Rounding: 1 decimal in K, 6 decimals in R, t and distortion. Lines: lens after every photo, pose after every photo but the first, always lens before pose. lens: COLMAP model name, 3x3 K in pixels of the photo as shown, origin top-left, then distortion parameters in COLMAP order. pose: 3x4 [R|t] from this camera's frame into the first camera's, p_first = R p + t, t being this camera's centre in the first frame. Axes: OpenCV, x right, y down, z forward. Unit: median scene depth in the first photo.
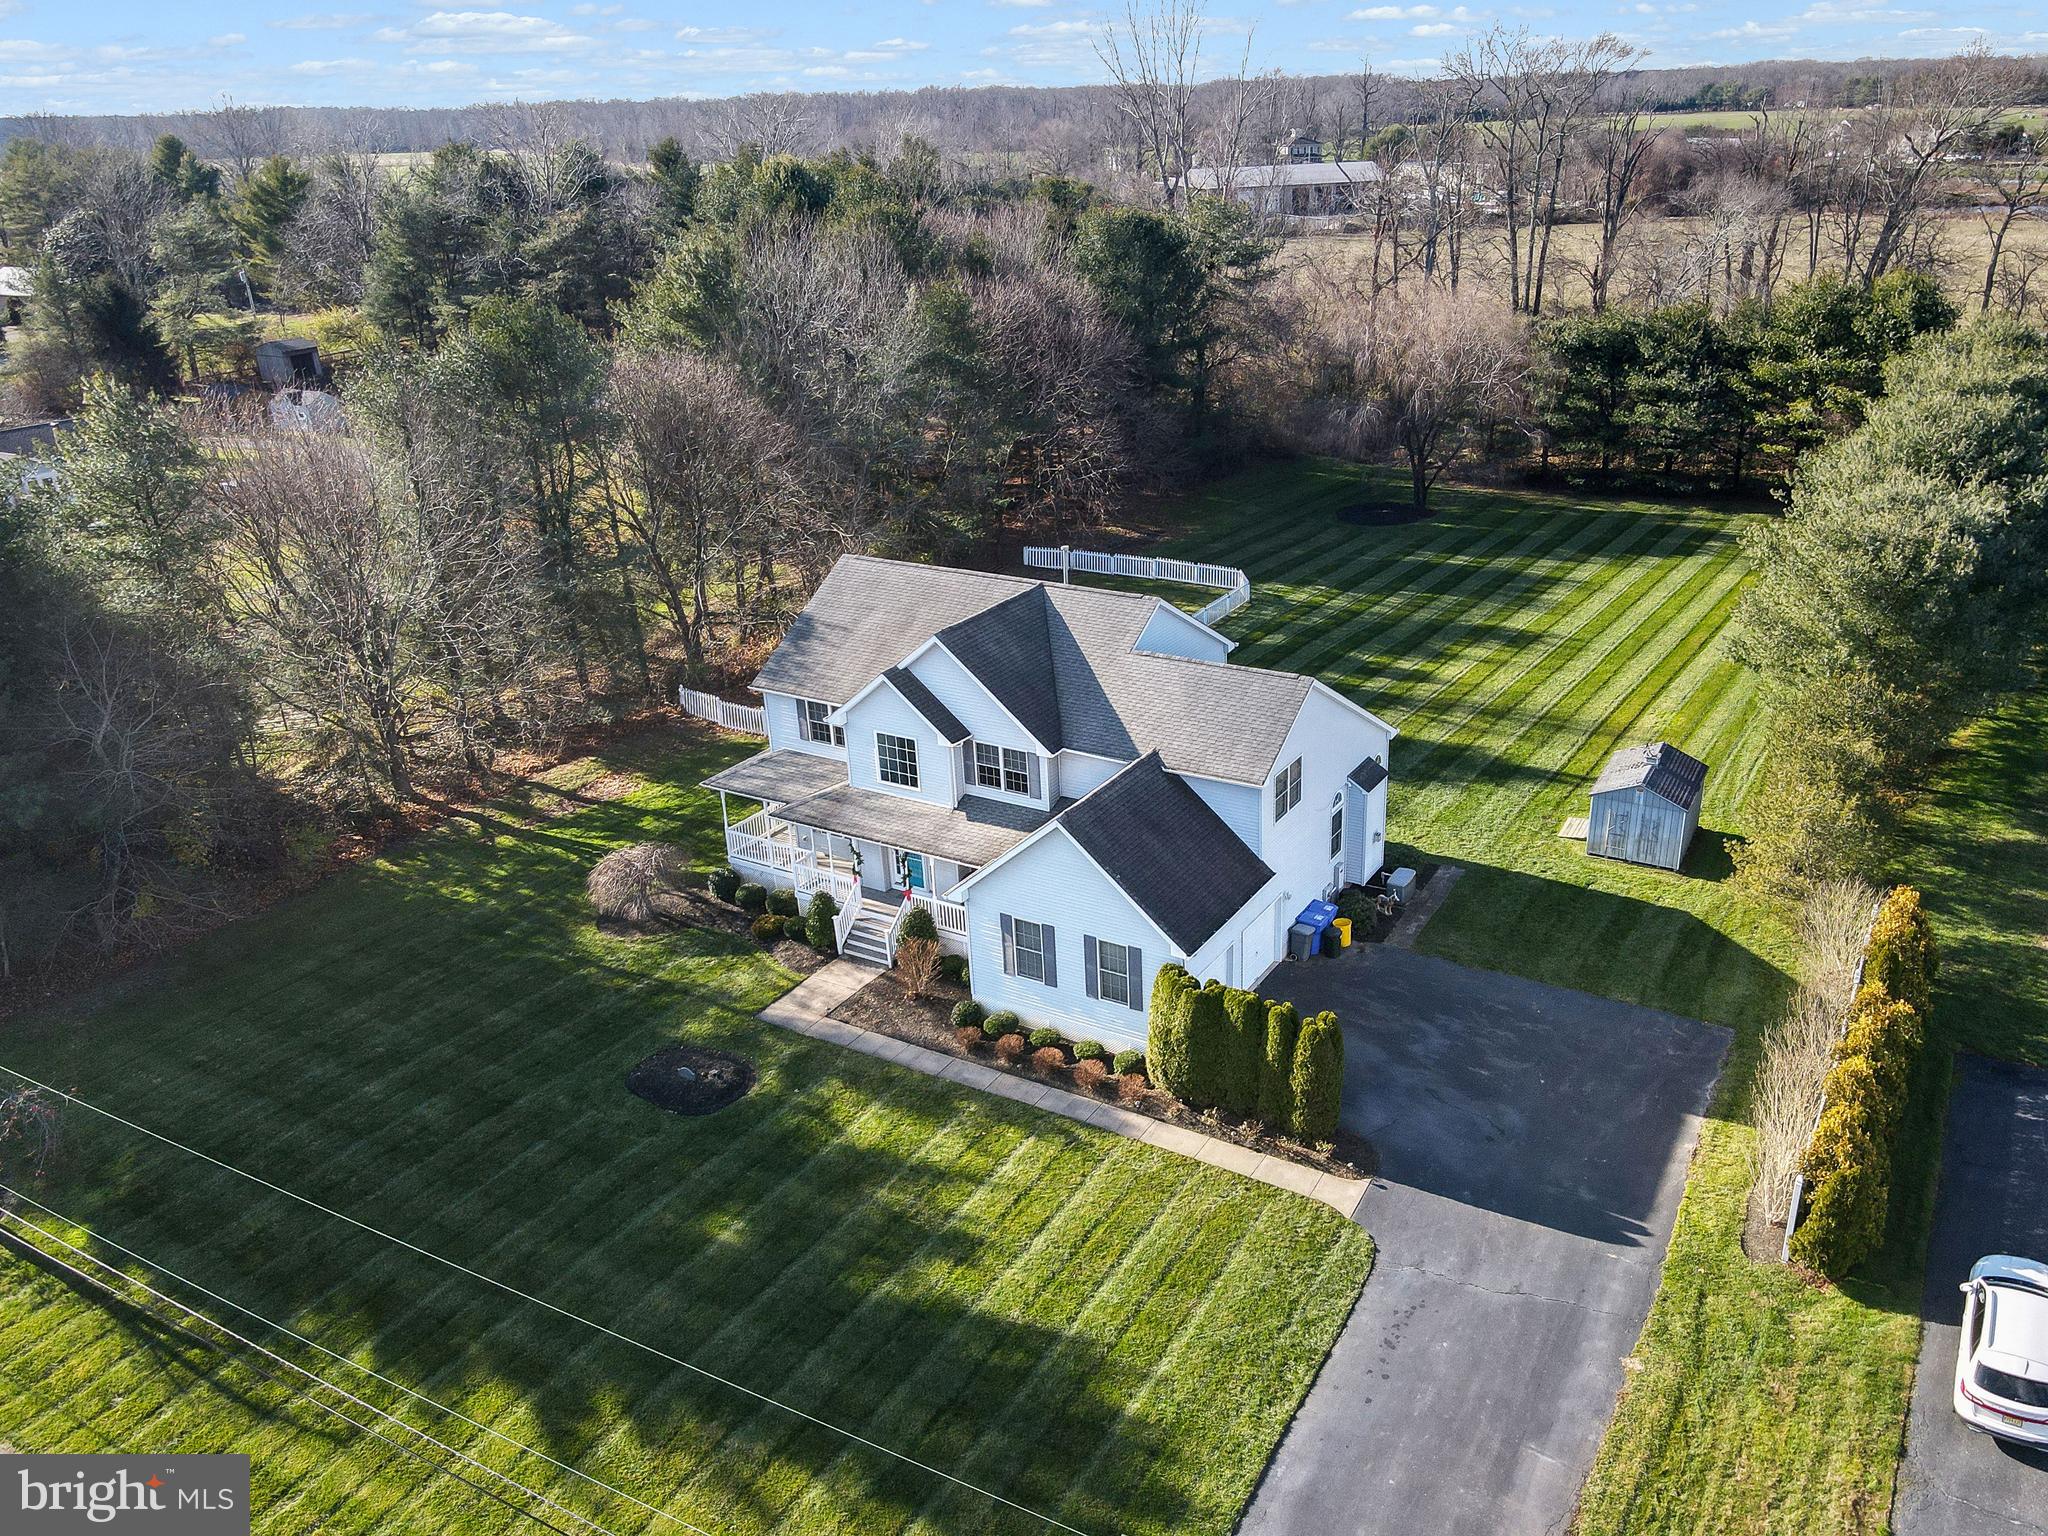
lens RADIAL K [[1617.2, 0, 1094.5], [0, 1617.2, 764.9], [0, 0, 1]] dist [-0.008032, -0.000126]
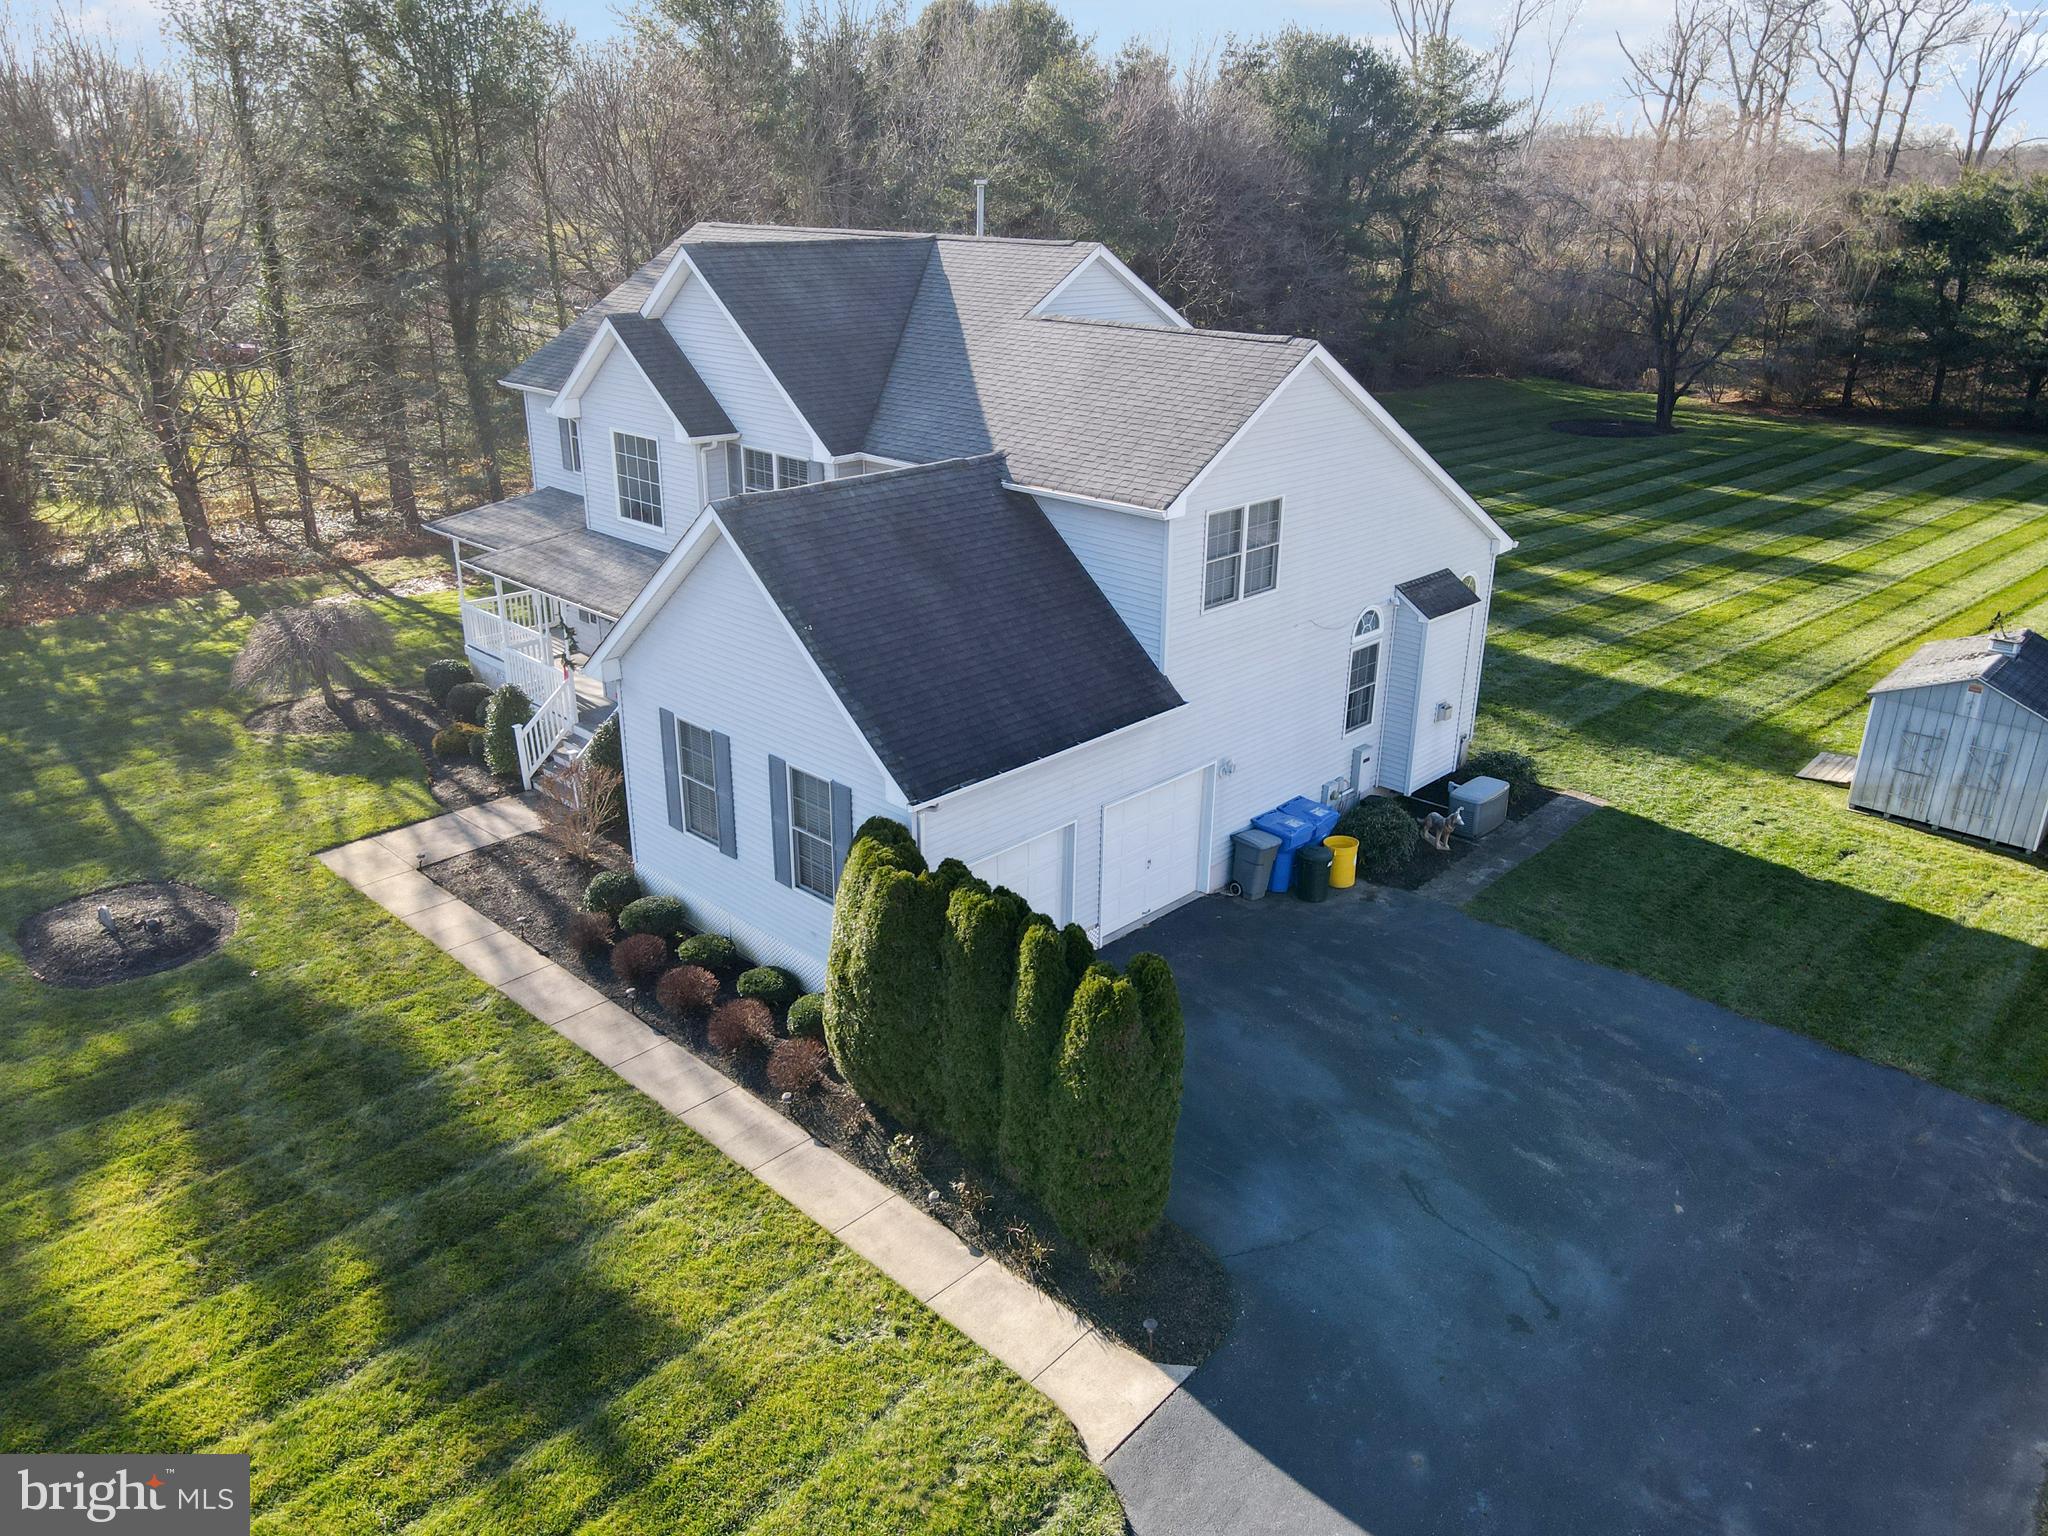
lens RADIAL K [[1499.8, 0, 1033.5], [0, 1499.8, 768.6], [0, 0, 1]] dist [0.011836, -0.000815]
pose [[0.970732, 0.127547, -0.203499, 0.153385], [-0.131604, 0.991281, -0.006470, 0.090514], [0.200900, 0.033062, 0.979054, 0.491844]]
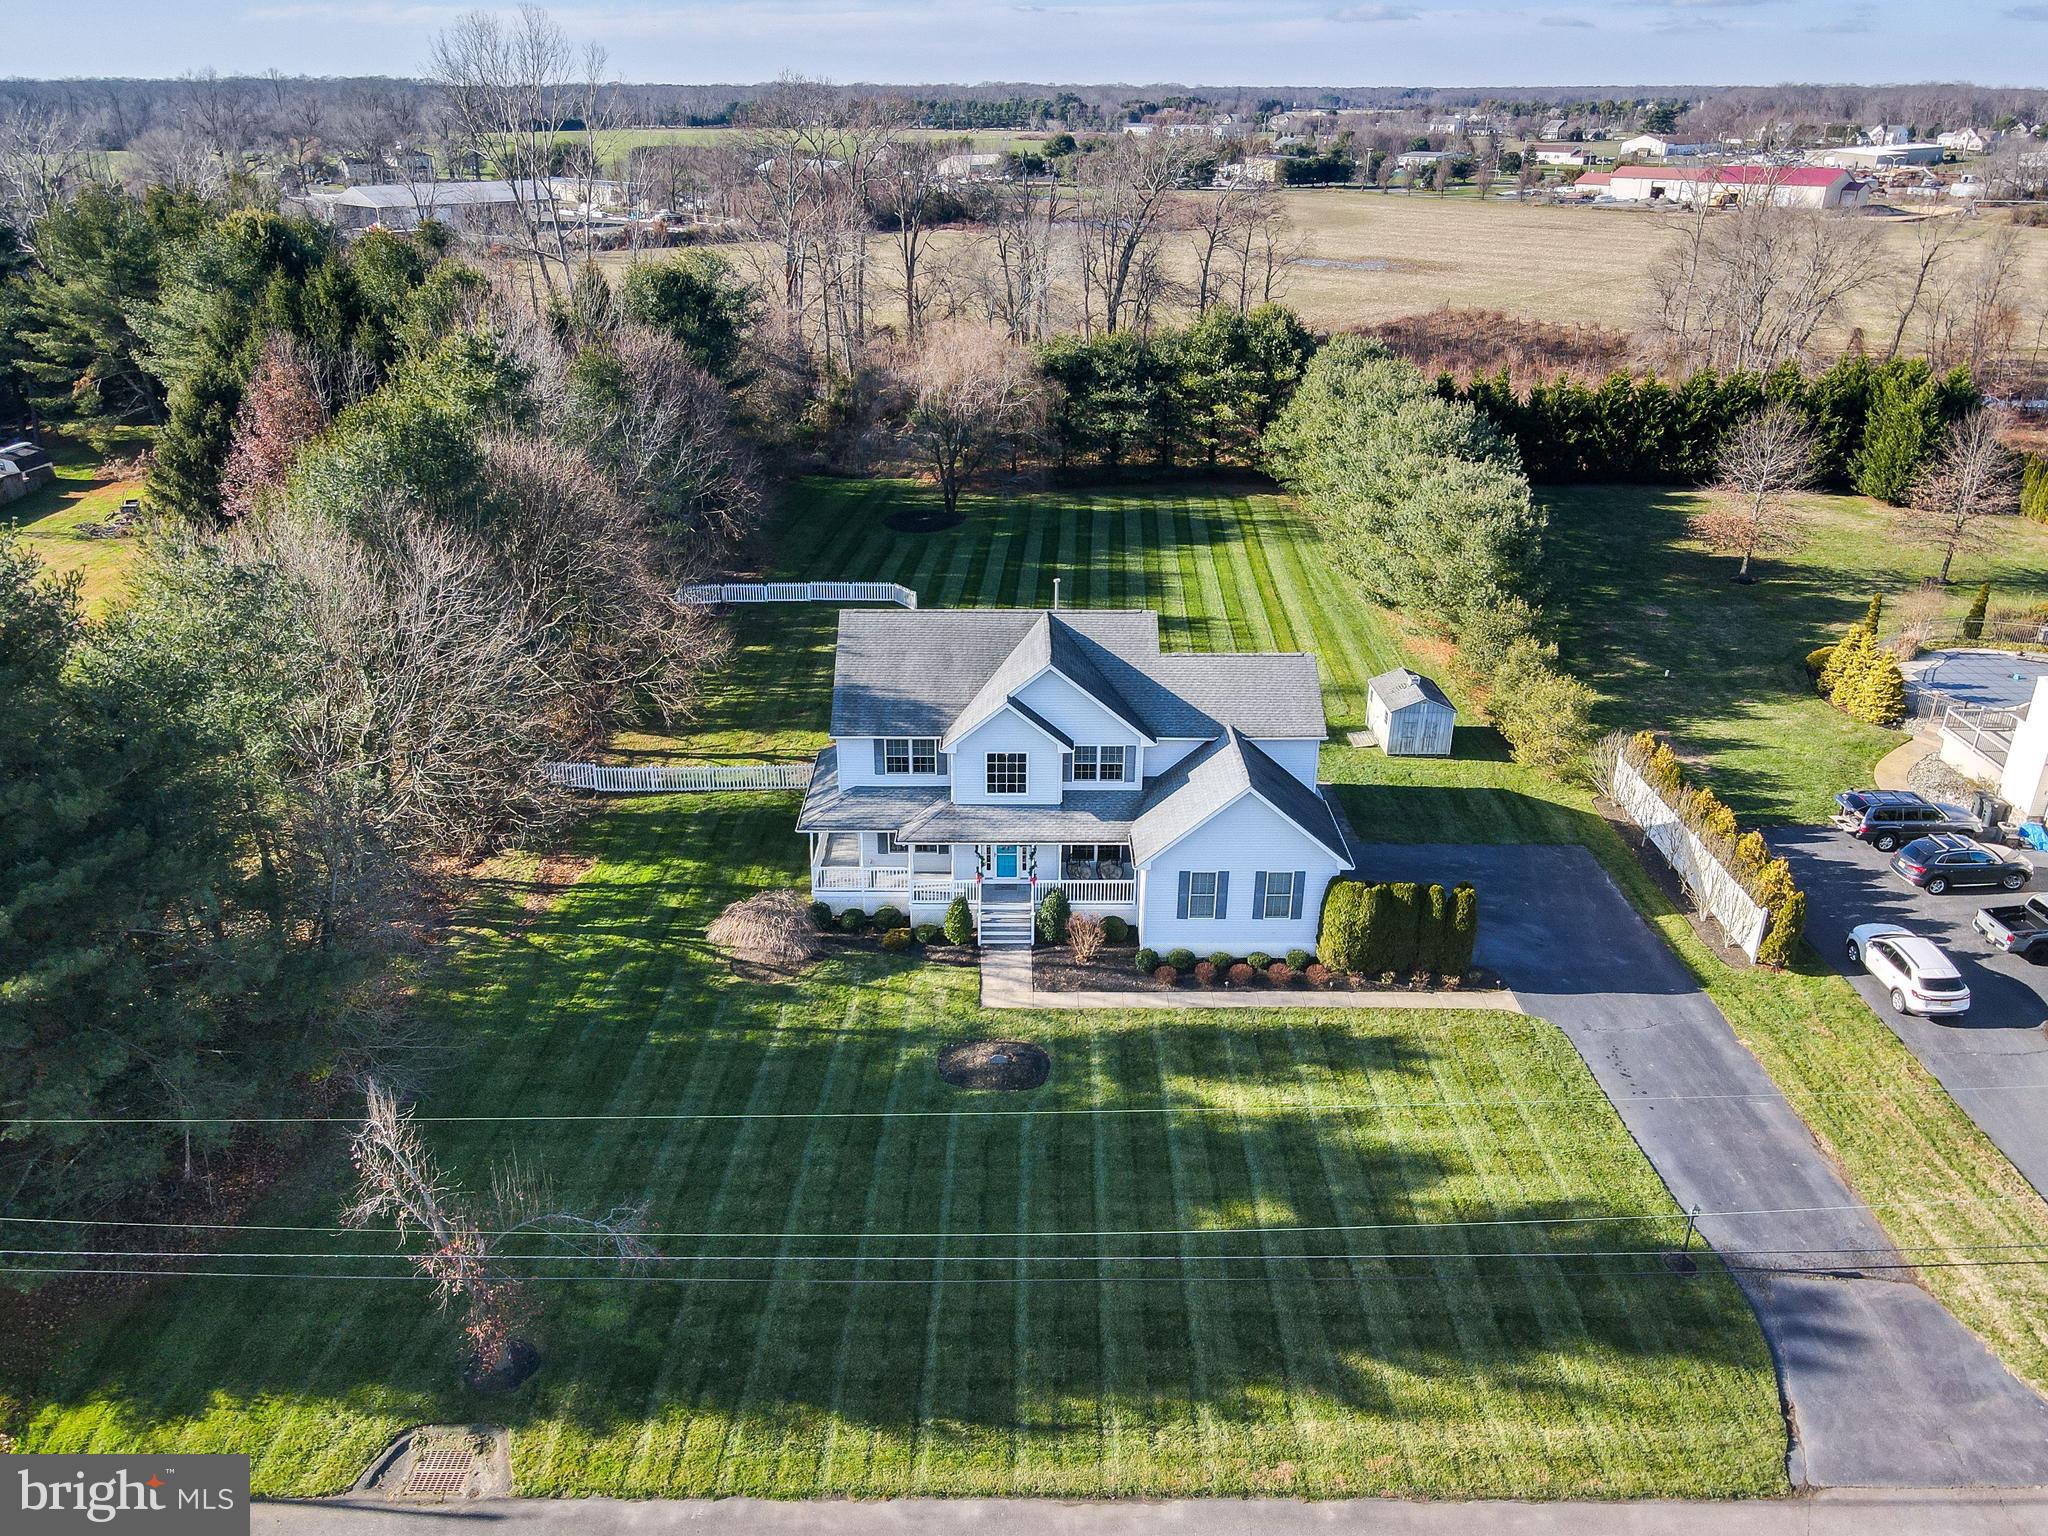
lens RADIAL K [[1509.8, 0, 1021.5], [0, 1509.8, 771.6], [0, 0, 1]] dist [0.006898, 0.005133]
pose [[0.859710, -0.177520, 0.478942, -0.659043], [0.165869, 0.983874, 0.066934, -0.078171], [-0.483101, 0.021898, 0.875291, 0.018874]]
